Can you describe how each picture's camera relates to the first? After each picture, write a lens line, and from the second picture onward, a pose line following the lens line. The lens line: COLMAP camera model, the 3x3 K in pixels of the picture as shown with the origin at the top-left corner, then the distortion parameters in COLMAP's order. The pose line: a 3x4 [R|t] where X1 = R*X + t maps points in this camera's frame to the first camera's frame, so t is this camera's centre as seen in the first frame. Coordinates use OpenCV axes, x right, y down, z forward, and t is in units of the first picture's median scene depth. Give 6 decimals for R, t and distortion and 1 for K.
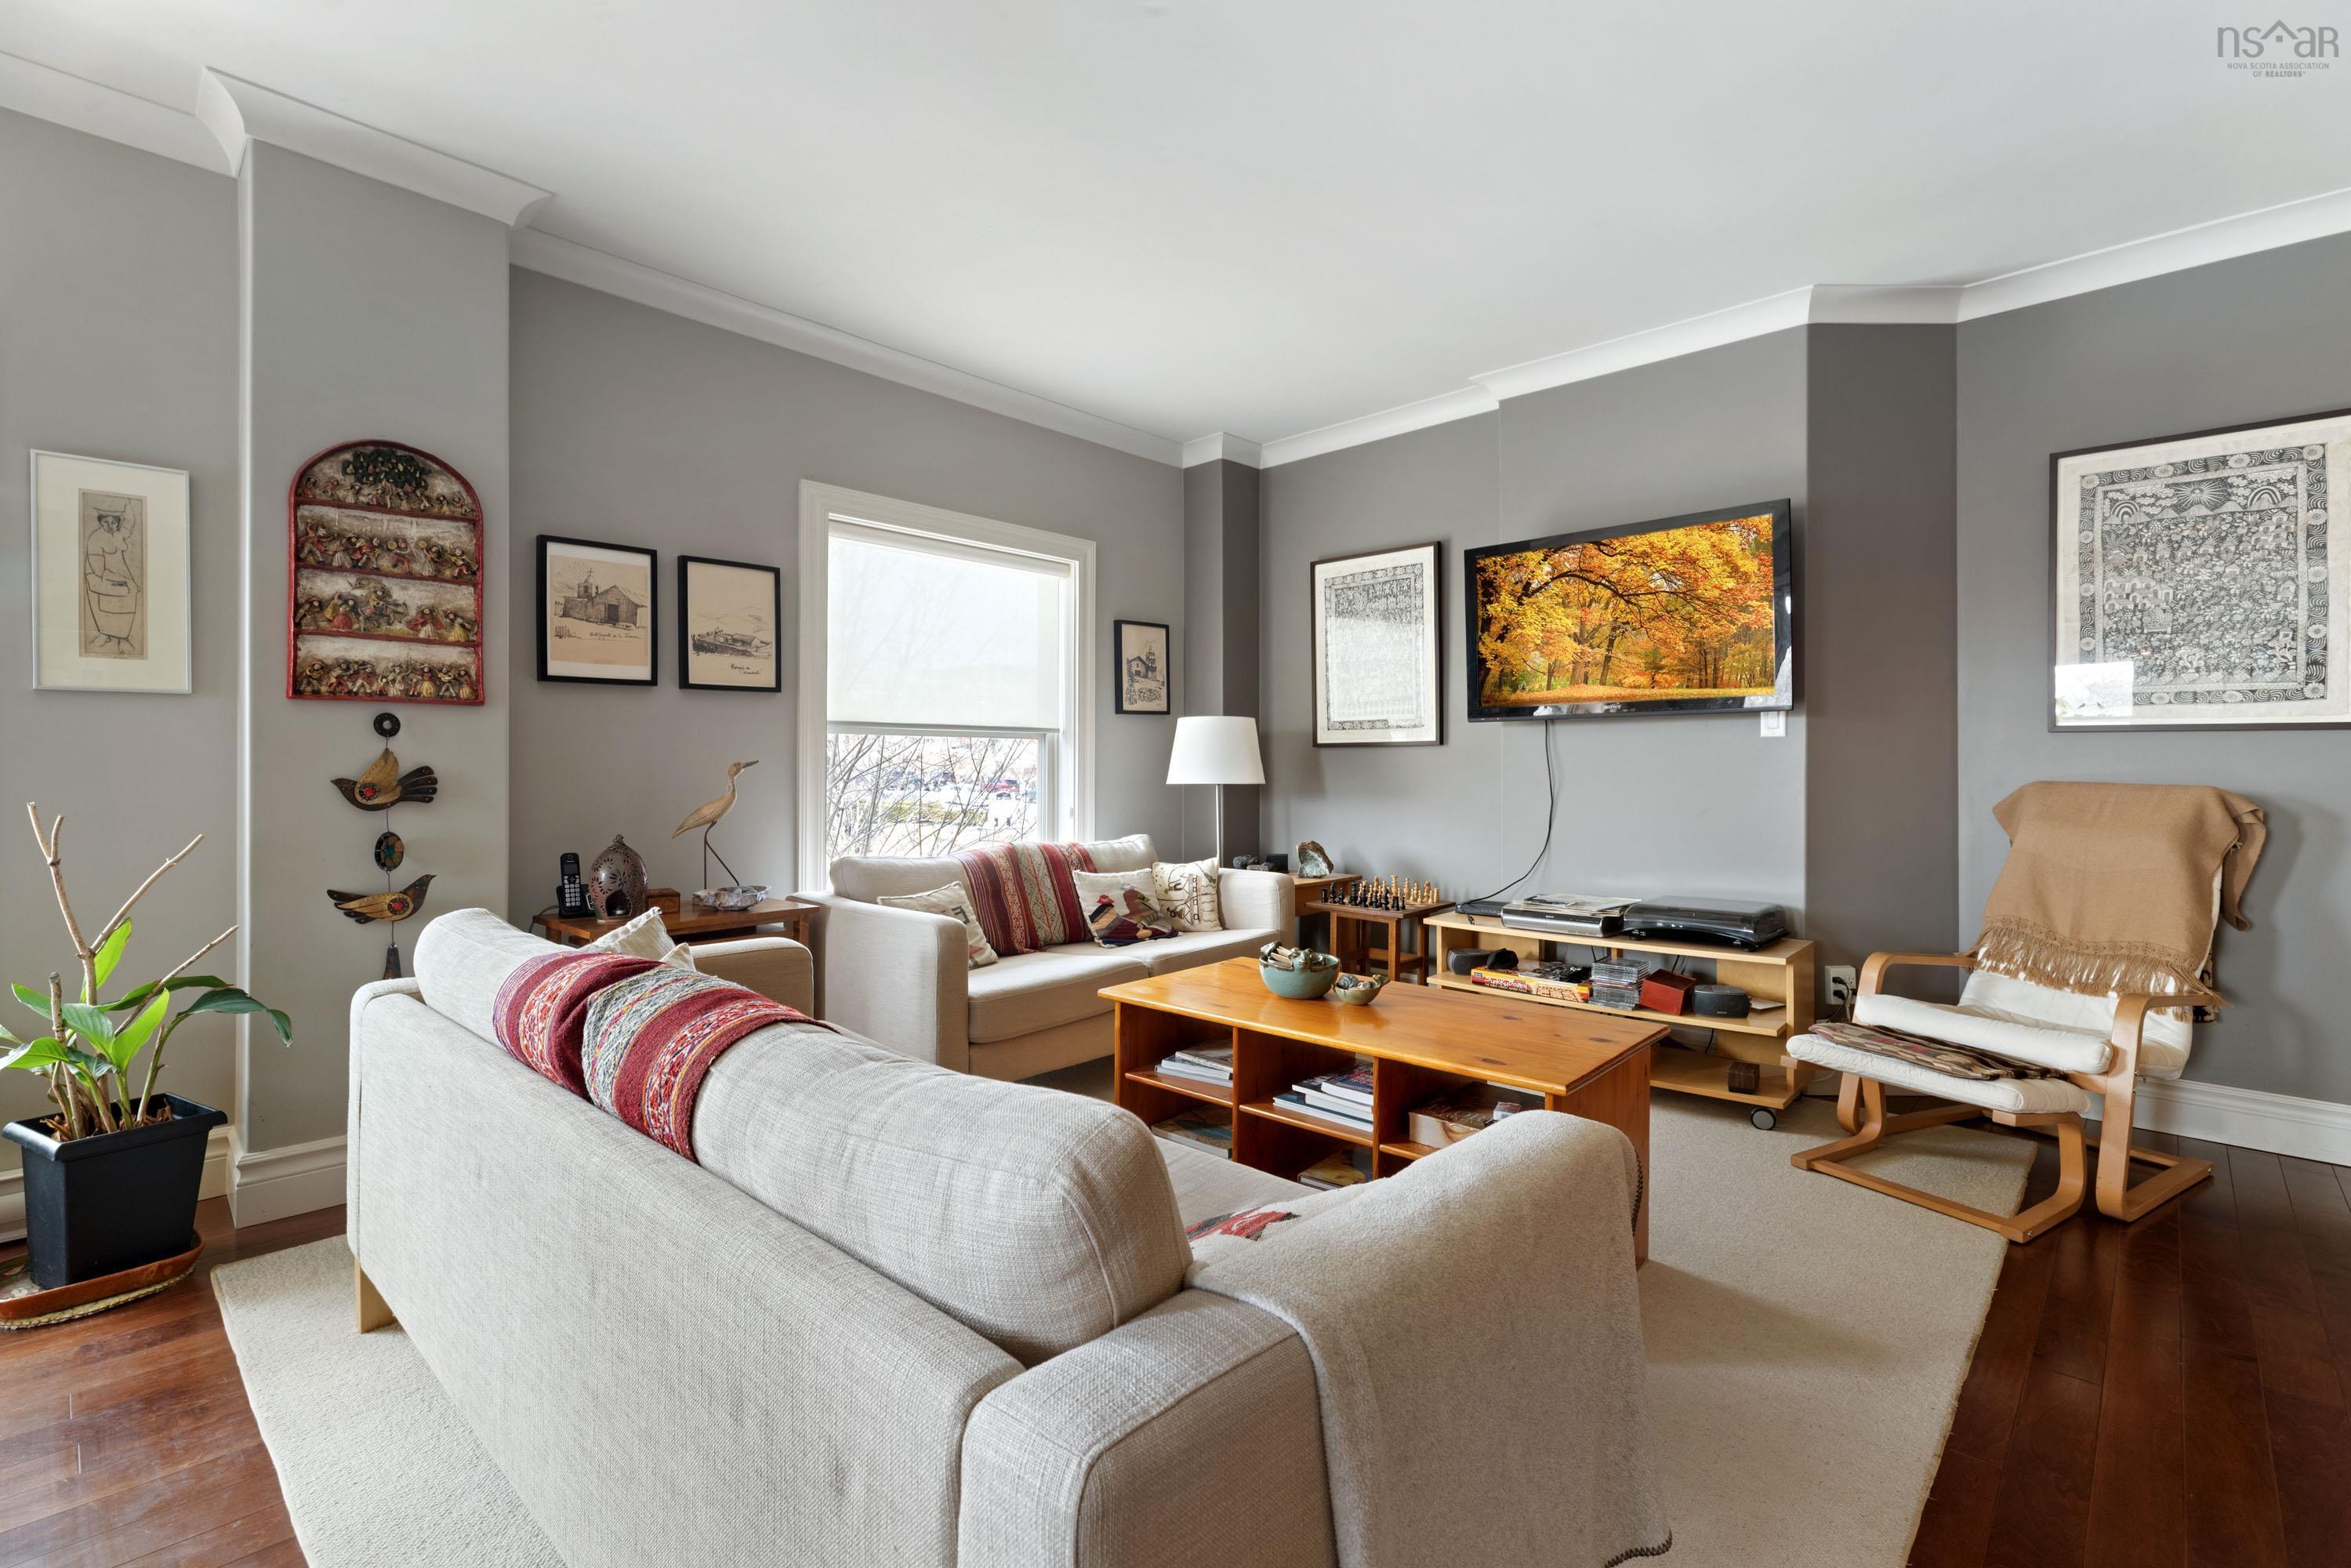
lens RADIAL K [[1072.5, 0, 1147.4], [0, 1072.5, 755.1], [0, 0, 1]] dist [0.012733, -0.003087]
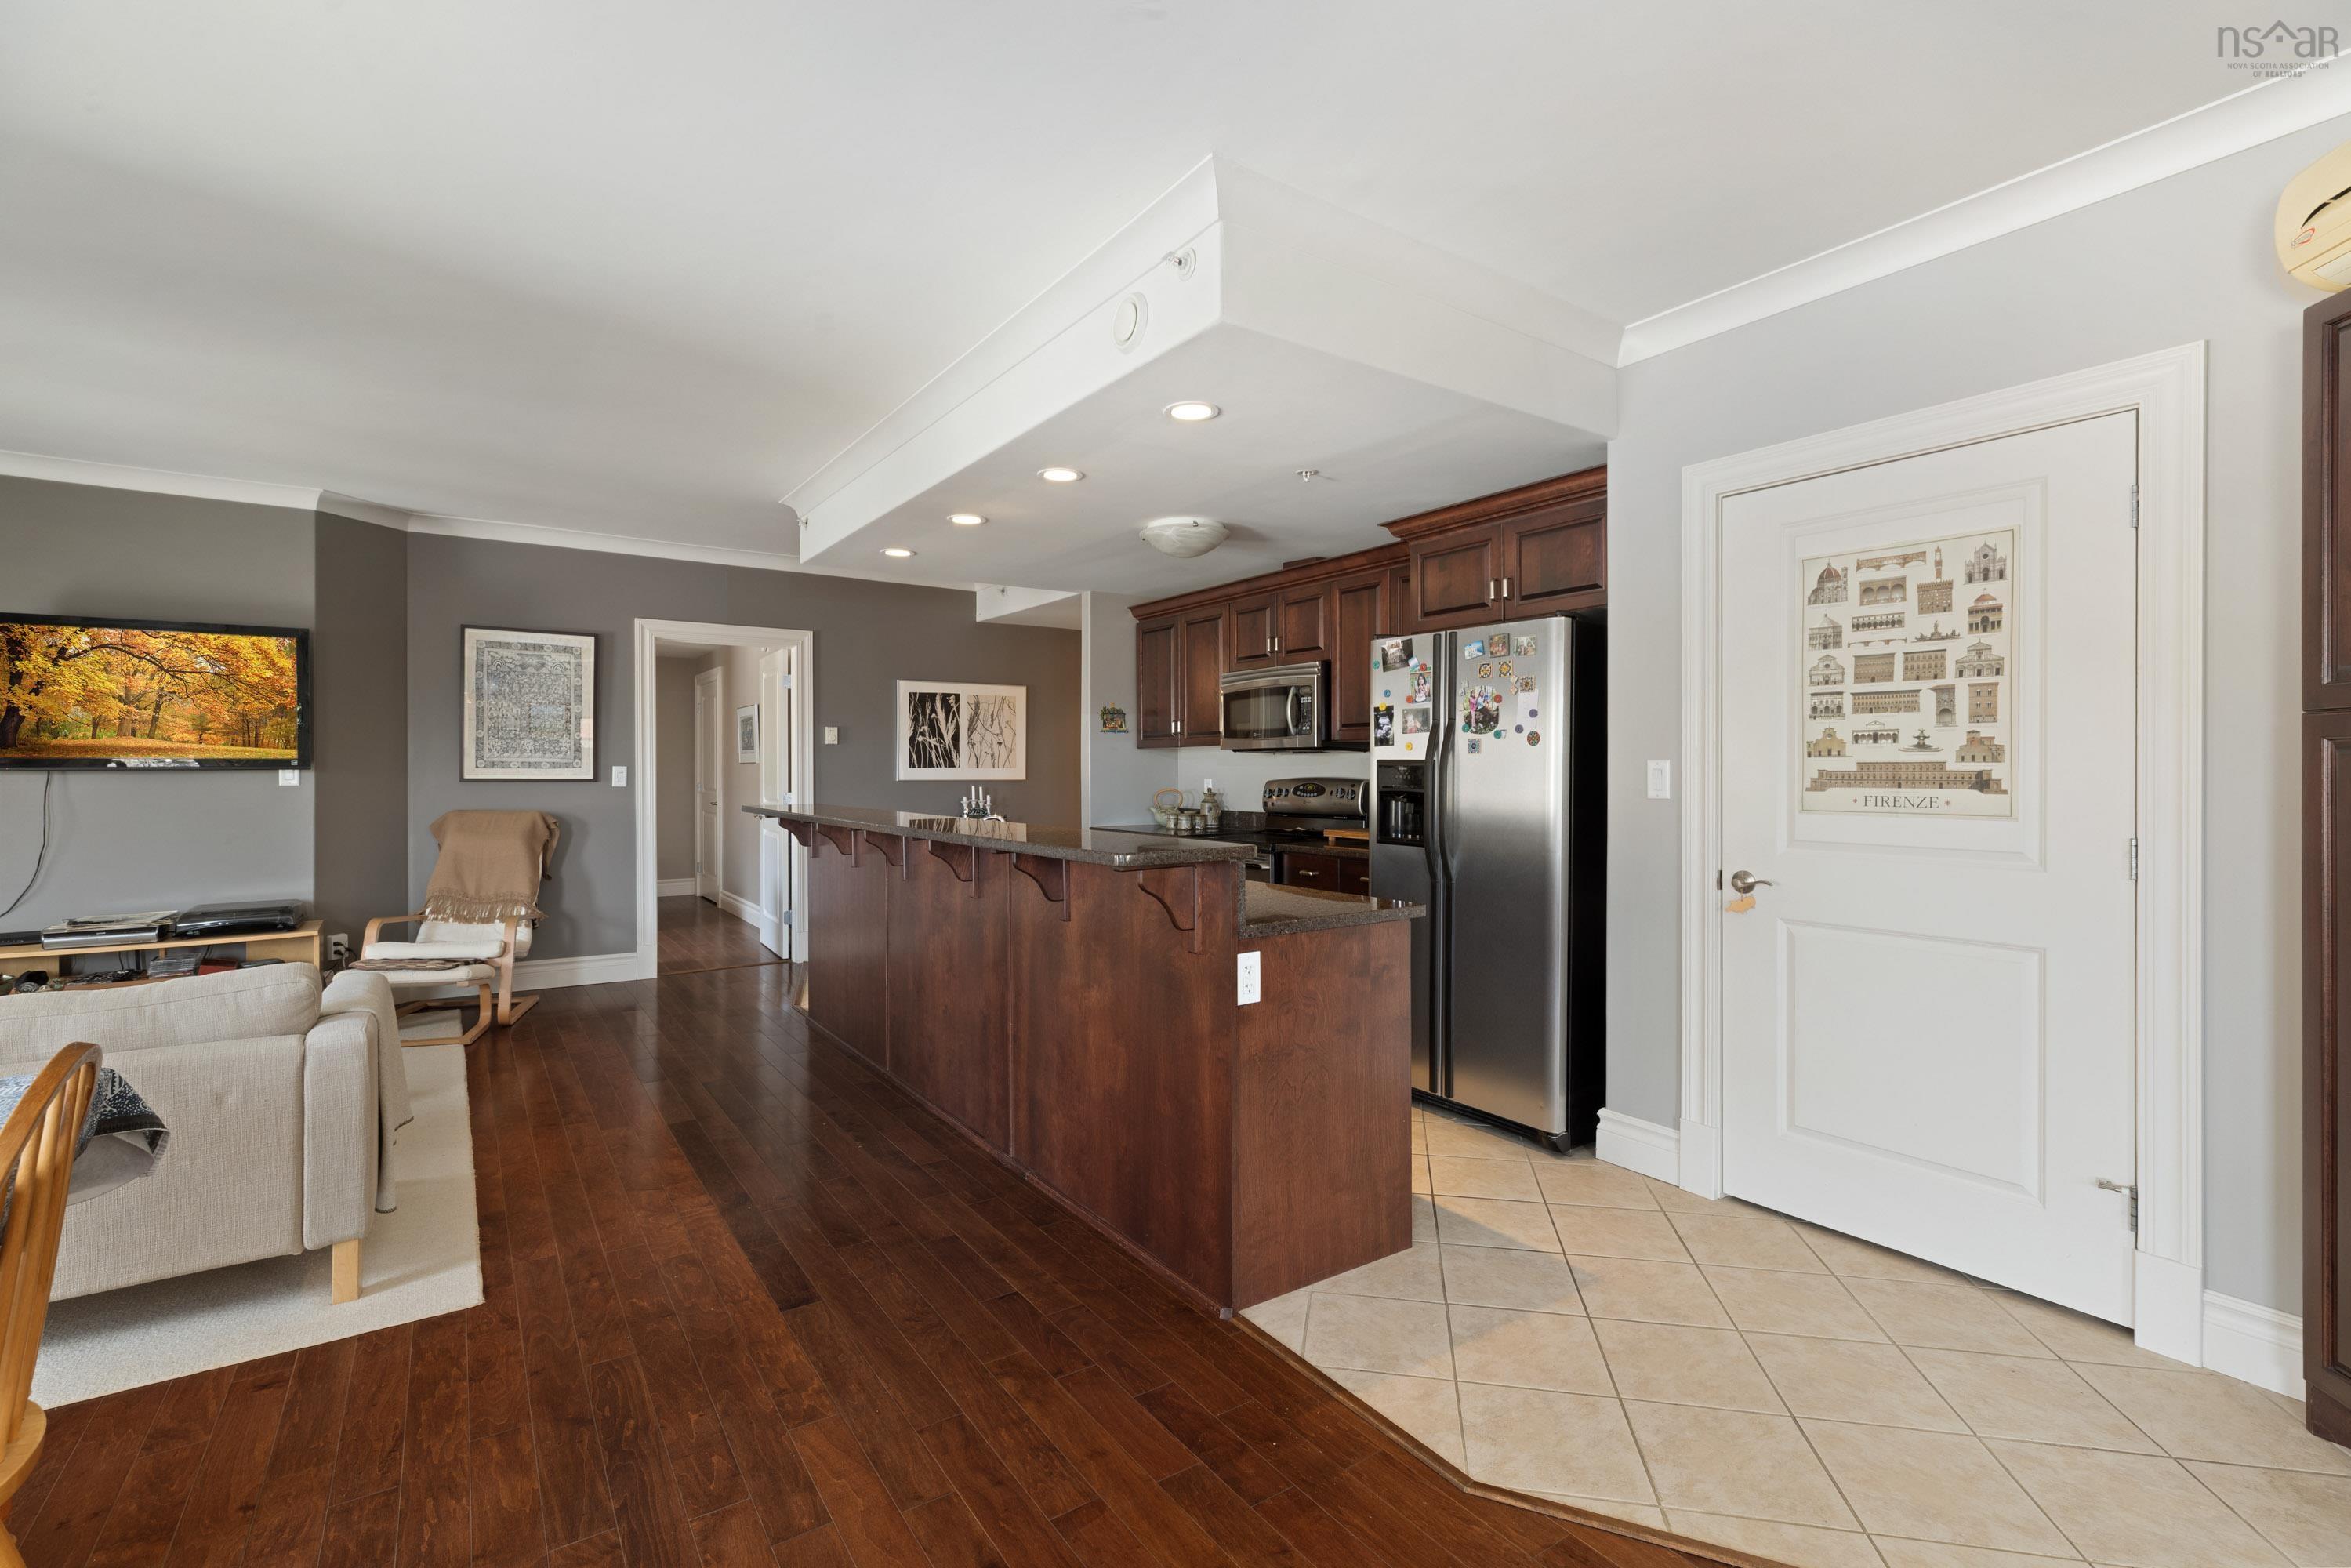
lens RADIAL K [[1072.5, 0, 1155.0], [0, 1072.5, 791.9], [0, 0, 1]] dist [0.012733, -0.003087]
pose [[0.208153, -0.002011, 0.978094, -0.661985], [-0.001307, 0.999996, 0.002334, -0.010233], [-0.978095, -0.001764, 0.208150, -0.482847]]
